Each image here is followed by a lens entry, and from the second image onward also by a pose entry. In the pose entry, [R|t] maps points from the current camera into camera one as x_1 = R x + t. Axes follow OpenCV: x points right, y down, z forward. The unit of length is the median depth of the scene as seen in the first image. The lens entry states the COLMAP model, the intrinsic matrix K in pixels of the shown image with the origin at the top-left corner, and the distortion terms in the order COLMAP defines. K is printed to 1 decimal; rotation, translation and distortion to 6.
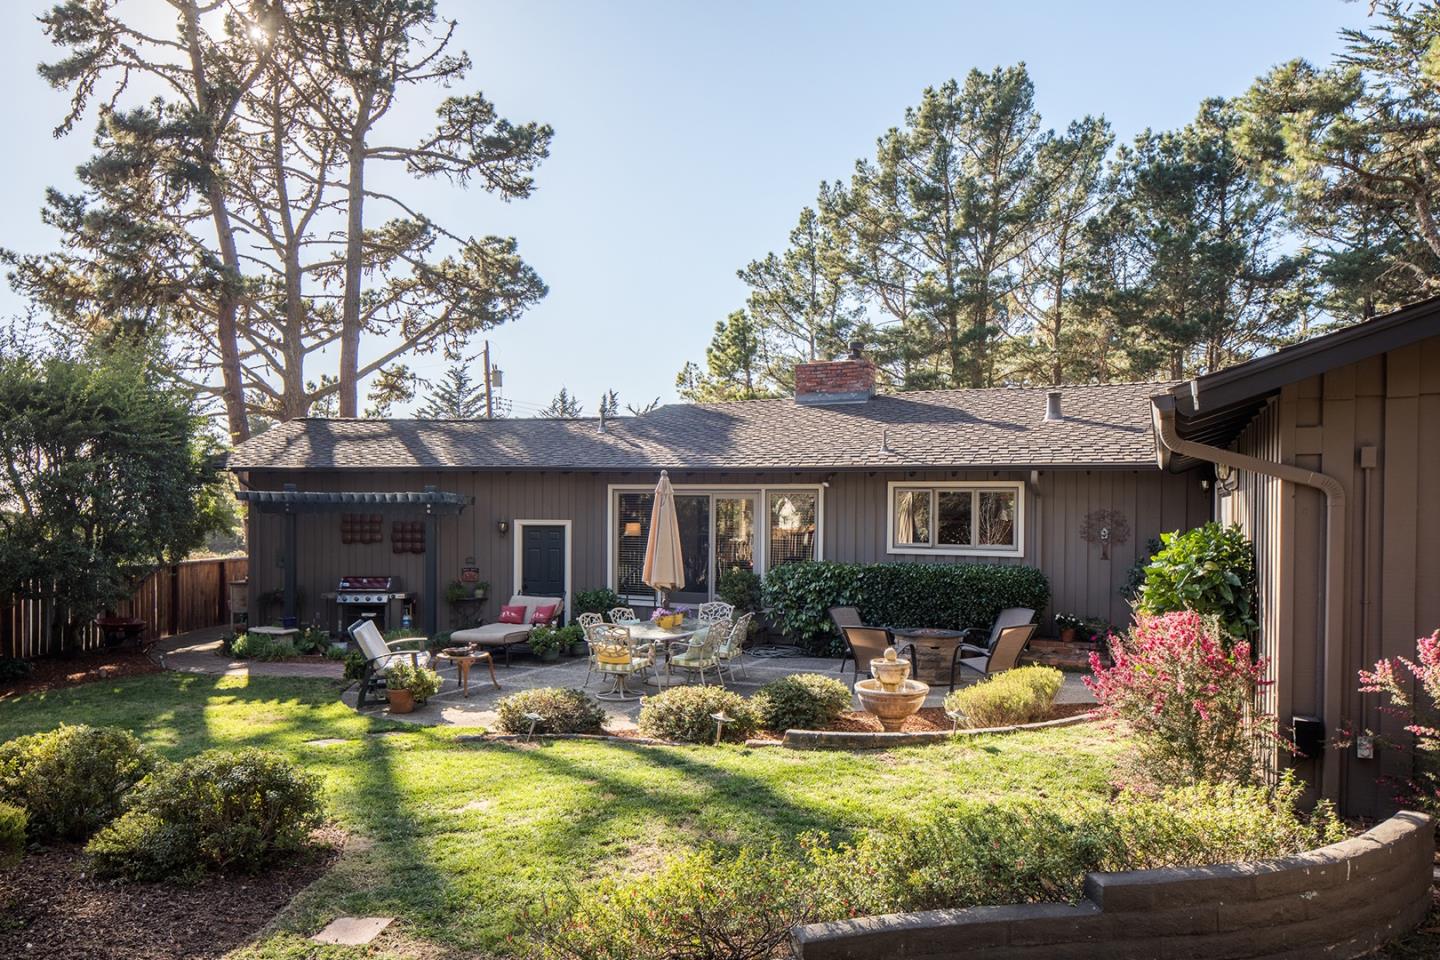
lens RADIAL K [[970.8, 0, 704.8], [0, 970.8, 522.4], [0, 0, 1]] dist [-0.007934, 0.000666]
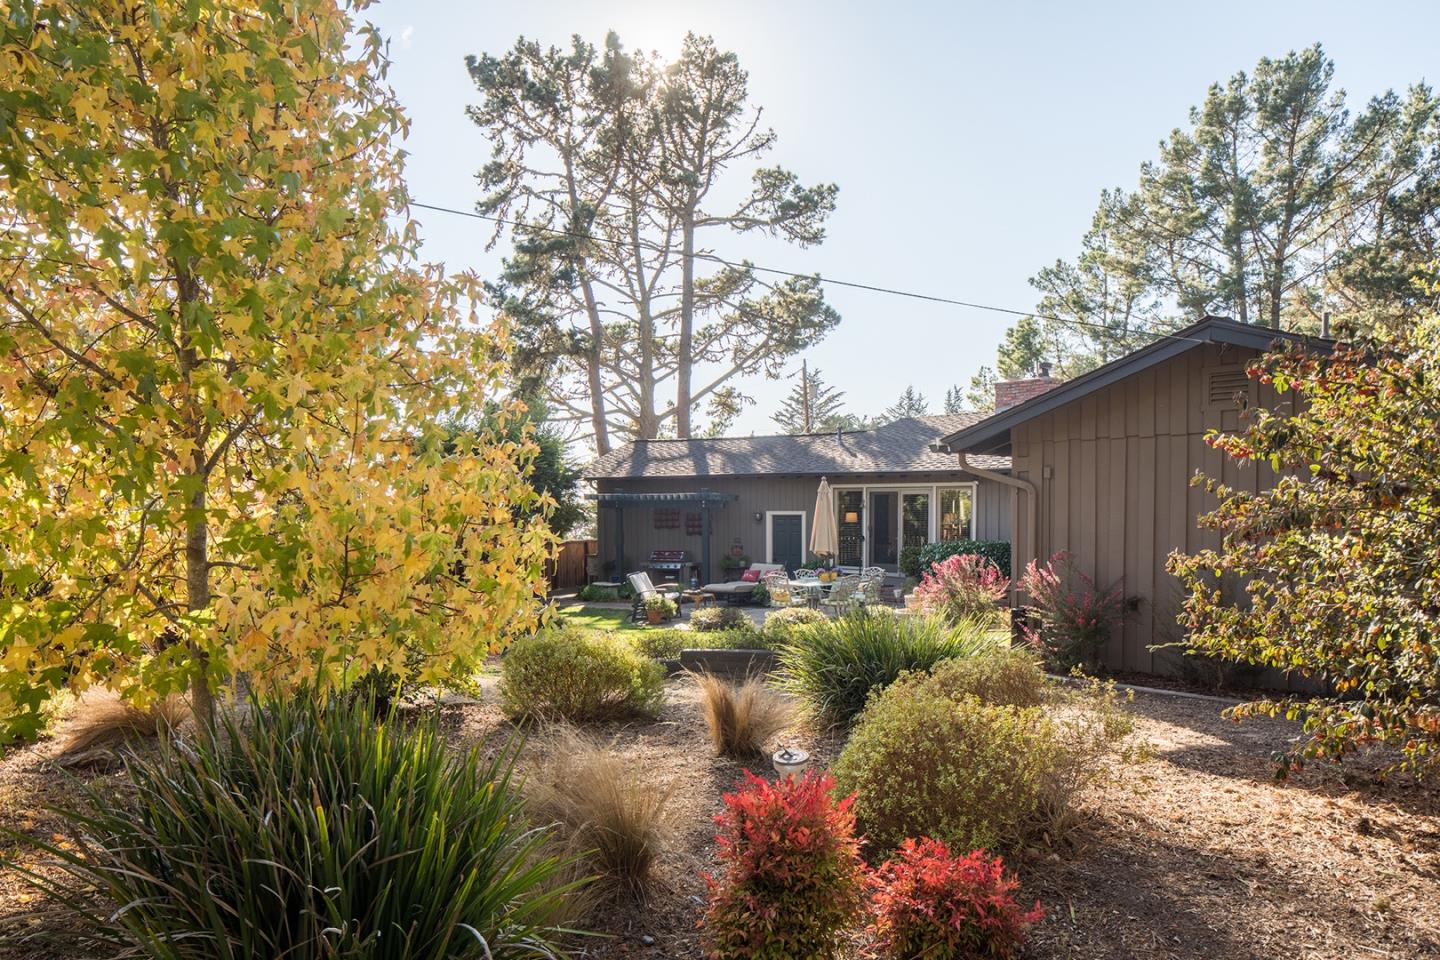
lens RADIAL K [[970.8, 0, 700.8], [0, 970.8, 539.3], [0, 0, 1]] dist [-0.007934, 0.000666]
pose [[0.926270, 0.002221, -0.376855, 0.122661], [0.006996, 0.999709, 0.023085, 0.002516], [0.376796, -0.024019, 0.925985, -0.165241]]
